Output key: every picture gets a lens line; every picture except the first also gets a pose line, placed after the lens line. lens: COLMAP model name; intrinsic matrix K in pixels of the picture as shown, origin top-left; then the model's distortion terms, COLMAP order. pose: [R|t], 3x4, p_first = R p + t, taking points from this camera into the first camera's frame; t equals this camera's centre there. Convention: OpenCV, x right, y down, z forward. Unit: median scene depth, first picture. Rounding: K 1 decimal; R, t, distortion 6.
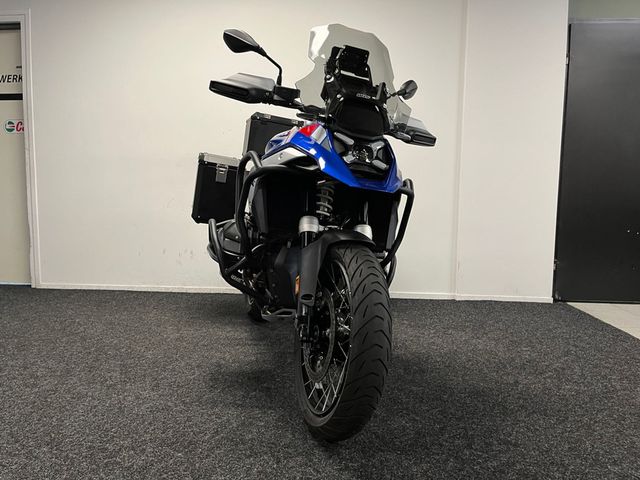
lens RADIAL K [[482.6, 0, 320.0], [0, 482.6, 245.0], [0, 0, 1]] dist [0.070850, -0.096342]
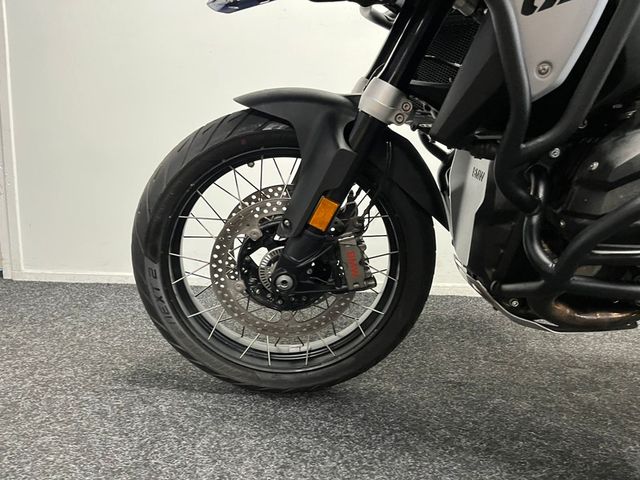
lens RADIAL K [[482.6, 0, 318.6], [0, 482.6, 240.2], [0, 0, 1]] dist [0.070850, -0.096342]
pose [[0.997591, 0.006706, 0.069045, -0.335204], [-0.012204, 0.996758, 0.079522, 0.006805], [-0.068288, -0.080173, 0.994439, 0.535820]]
